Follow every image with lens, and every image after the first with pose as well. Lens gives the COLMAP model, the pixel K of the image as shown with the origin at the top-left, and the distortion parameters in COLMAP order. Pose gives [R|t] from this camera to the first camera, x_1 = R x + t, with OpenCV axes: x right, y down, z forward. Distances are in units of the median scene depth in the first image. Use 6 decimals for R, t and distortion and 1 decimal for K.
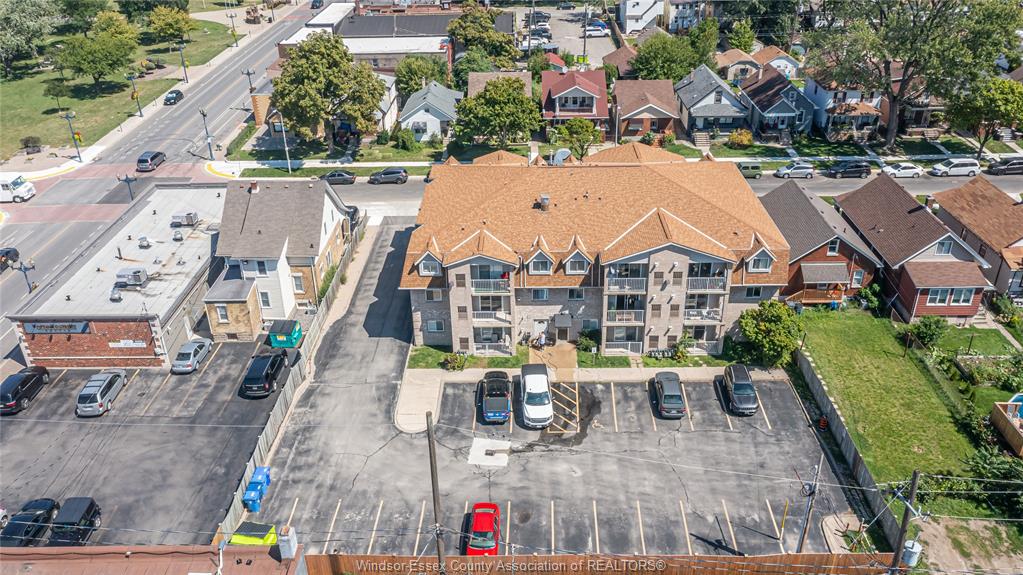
lens RADIAL K [[799.3, 0, 511.5], [0, 799.3, 287.5], [0, 0, 1]] dist [-0.011889, 0.004295]
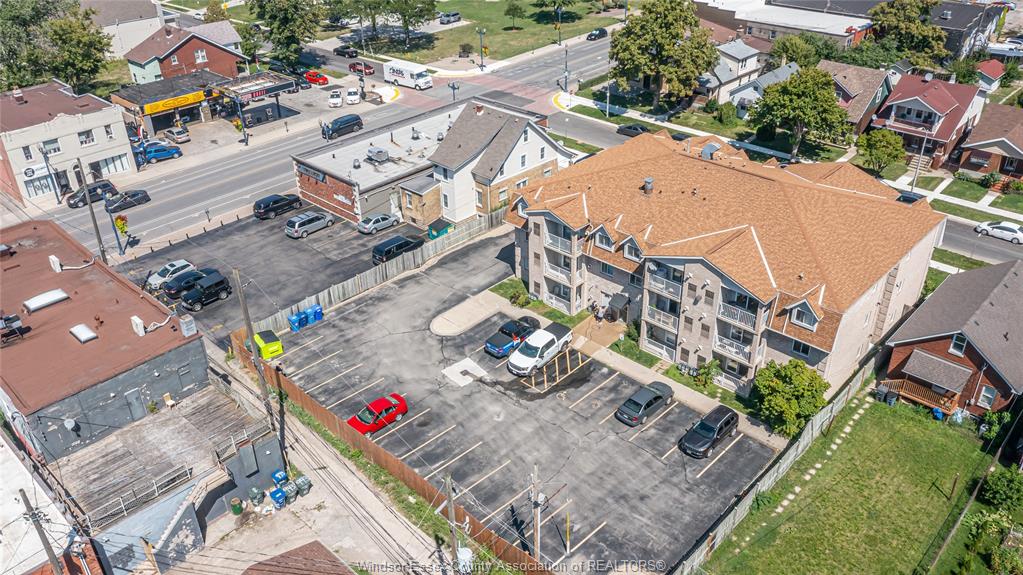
lens RADIAL K [[799.3, 0, 511.5], [0, 799.3, 287.5], [0, 0, 1]] dist [-0.011889, 0.004295]
pose [[0.736916, 0.350413, -0.578070, 0.546903], [-0.320164, 0.934081, 0.158078, -0.091942], [0.595357, 0.068587, 0.800529, 0.105278]]
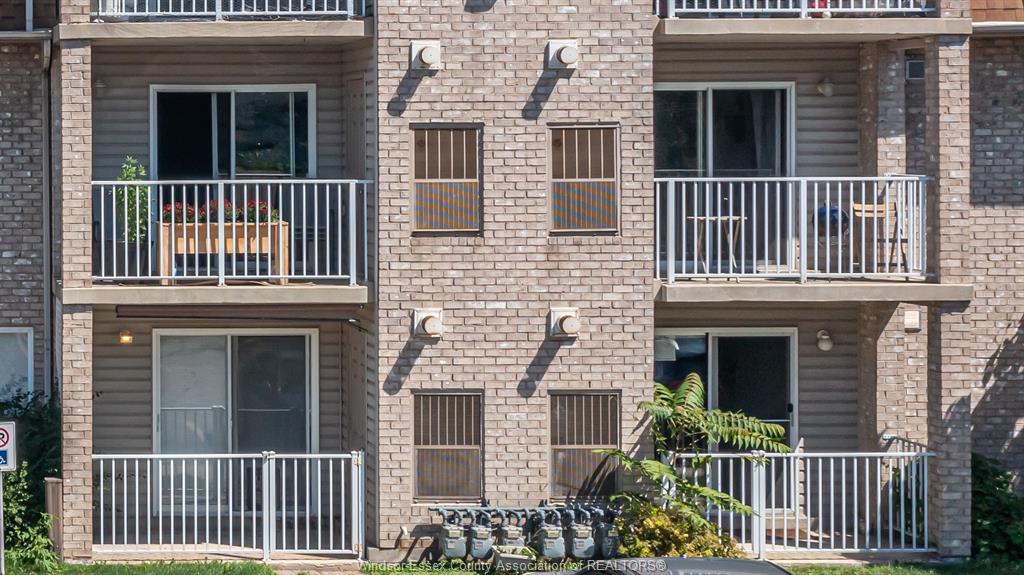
lens RADIAL K [[800.1, 0, 512.0], [0, 800.1, 287.5], [0, 0, 1]] dist [-0.011889, 0.004295]
pose [[0.999862, 0.016602, 0.000717, 0.187124], [-0.014254, 0.879029, -0.476554, 0.107854], [-0.008542, 0.476478, 0.879145, 0.865474]]
